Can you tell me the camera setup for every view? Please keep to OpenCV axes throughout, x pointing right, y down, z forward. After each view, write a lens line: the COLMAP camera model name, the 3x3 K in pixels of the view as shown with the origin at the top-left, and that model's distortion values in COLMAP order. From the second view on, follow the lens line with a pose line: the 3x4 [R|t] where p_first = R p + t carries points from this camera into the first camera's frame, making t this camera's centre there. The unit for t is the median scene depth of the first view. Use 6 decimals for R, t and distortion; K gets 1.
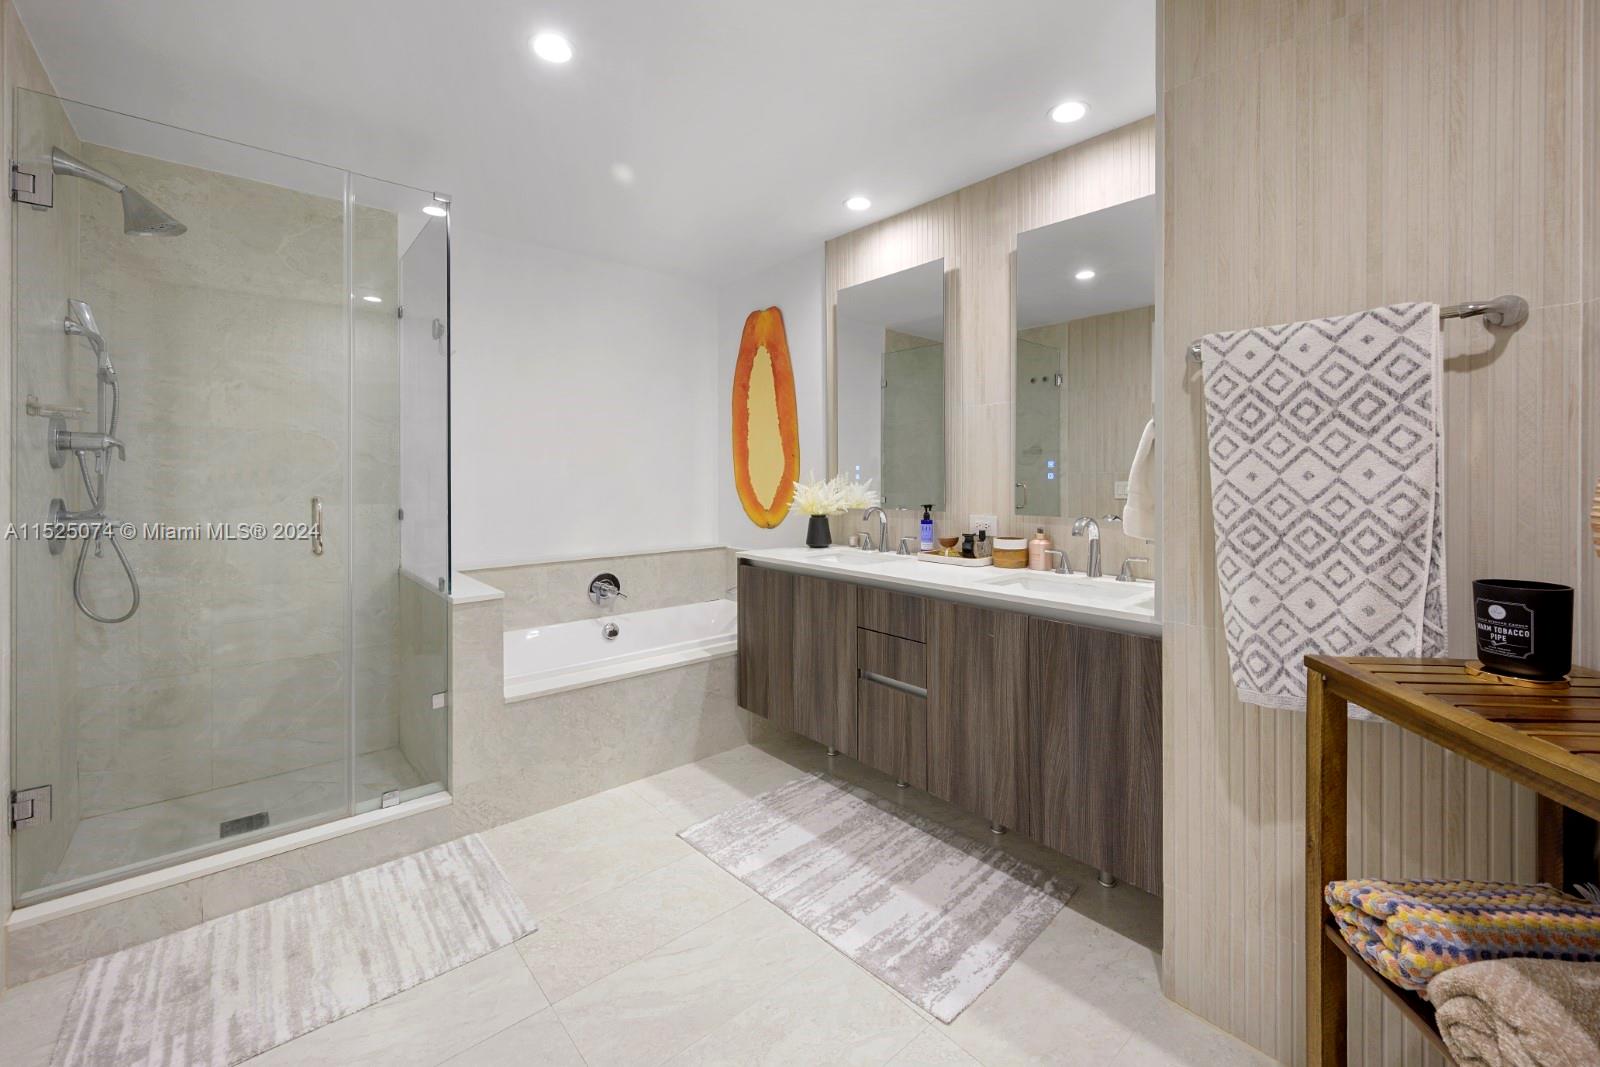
lens RADIAL K [[651.6, 0, 803.3], [0, 651.6, 474.2], [0, 0, 1]] dist [-0.001190, -0.000096]
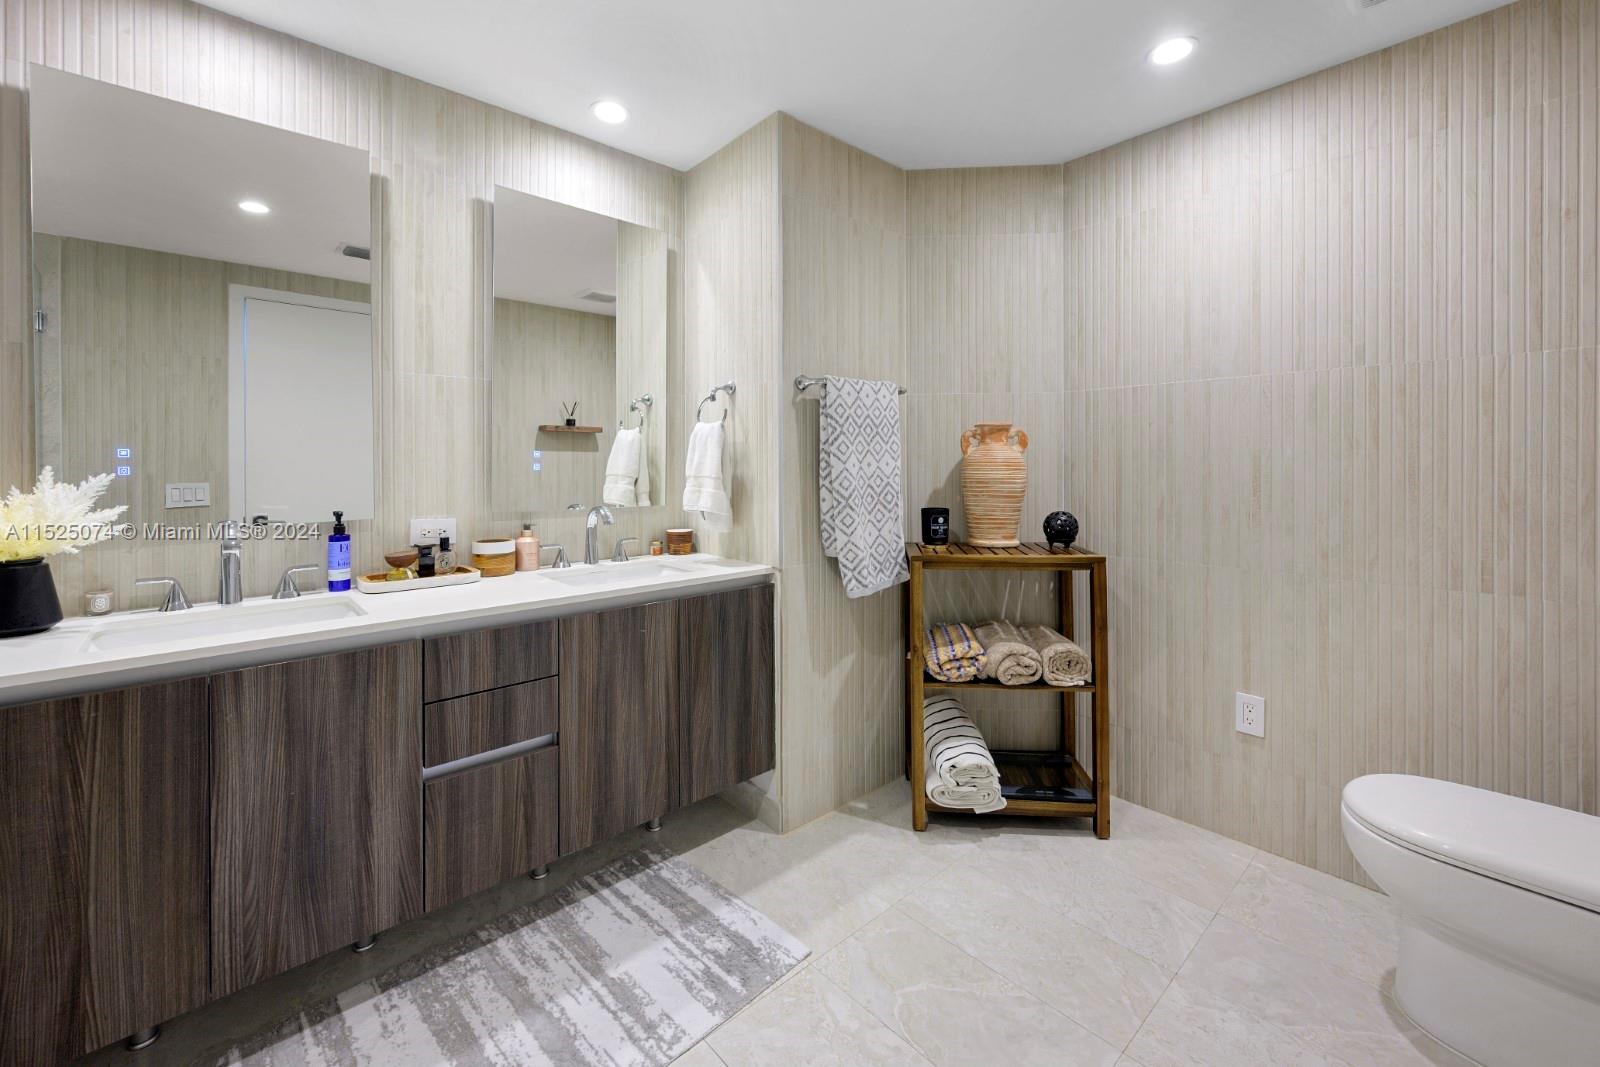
lens RADIAL K [[661.9, 0, 801.2], [0, 661.9, 463.4], [0, 0, 1]] dist [-0.000479, -0.000355]
pose [[-0.025602, 0.004135, 0.999664, -0.696115], [0.003334, 0.999986, -0.004051, 0.003304], [-0.999667, 0.003229, -0.025616, 0.785414]]
